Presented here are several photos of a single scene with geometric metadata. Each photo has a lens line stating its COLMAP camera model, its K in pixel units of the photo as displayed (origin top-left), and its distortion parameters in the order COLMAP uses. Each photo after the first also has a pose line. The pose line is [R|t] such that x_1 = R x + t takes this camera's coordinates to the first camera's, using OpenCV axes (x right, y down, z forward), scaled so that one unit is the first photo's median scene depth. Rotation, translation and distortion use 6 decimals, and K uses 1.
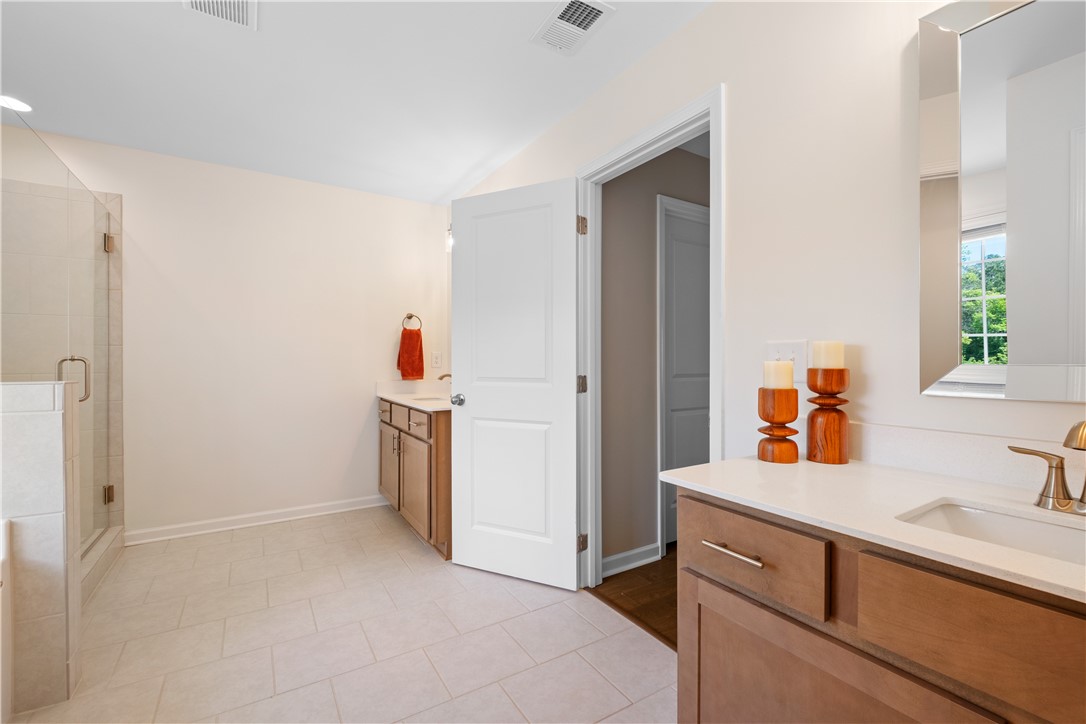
lens RADIAL K [[467.8, 0, 546.0], [0, 467.8, 365.6], [0, 0, 1]] dist [-0.003588, -0.002002]
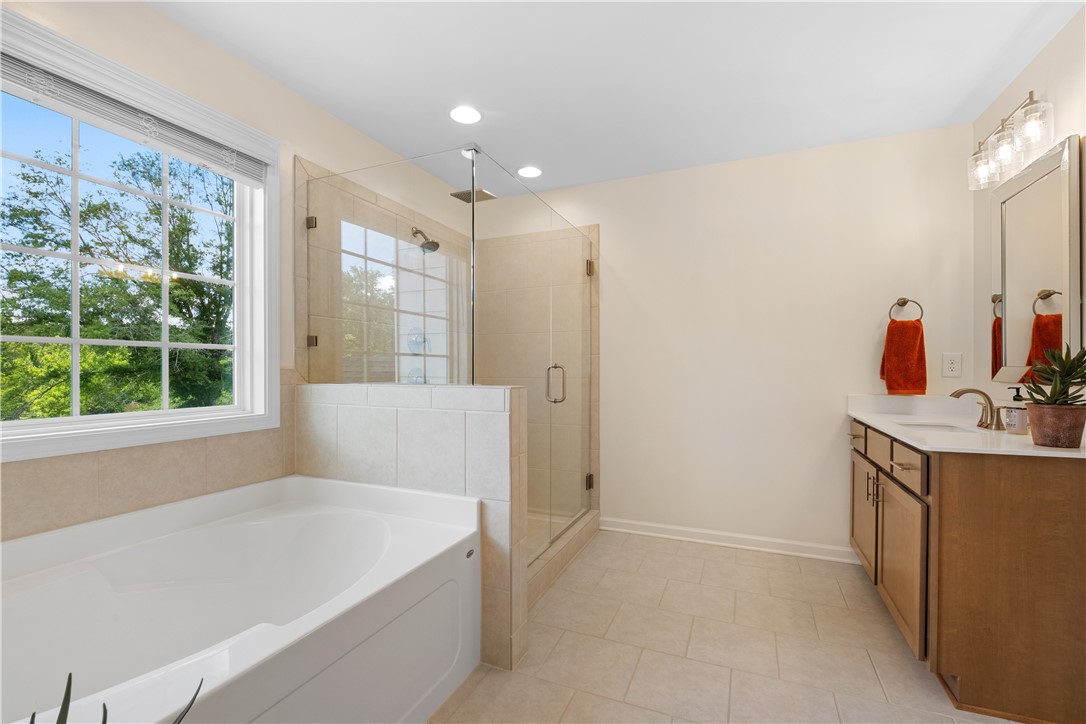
lens RADIAL K [[467.8, 0, 546.6], [0, 467.8, 370.2], [0, 0, 1]] dist [-0.003588, -0.002002]
pose [[0.567920, 0.001720, -0.823082, -0.029271], [-0.005105, 0.999986, -0.001434, -0.002188], [0.823068, 0.005016, 0.567921, 0.235187]]
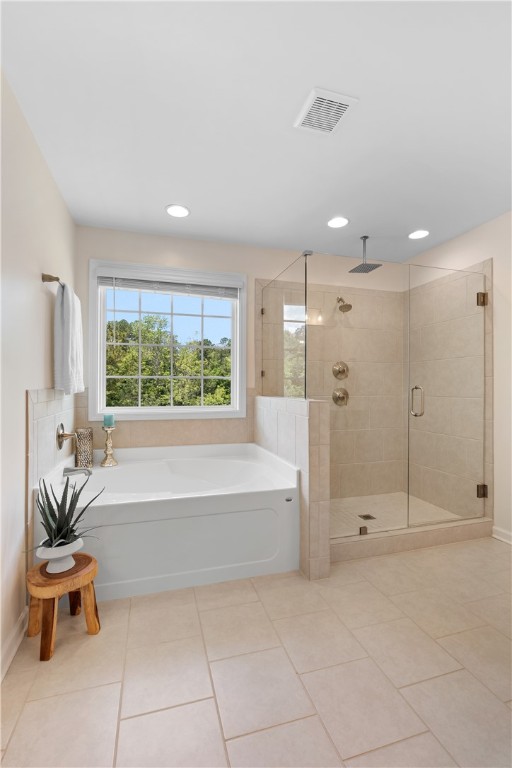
lens RADIAL K [[341.4, 0, 253.3], [0, 341.4, 385.0], [0, 0, 1]] dist [-0.018966, -0.000287]
pose [[-0.280633, -0.004007, -0.959807, 0.152421], [-0.011187, 0.999937, -0.000903, -0.012669], [0.959750, 0.010484, -0.280660, 0.637109]]
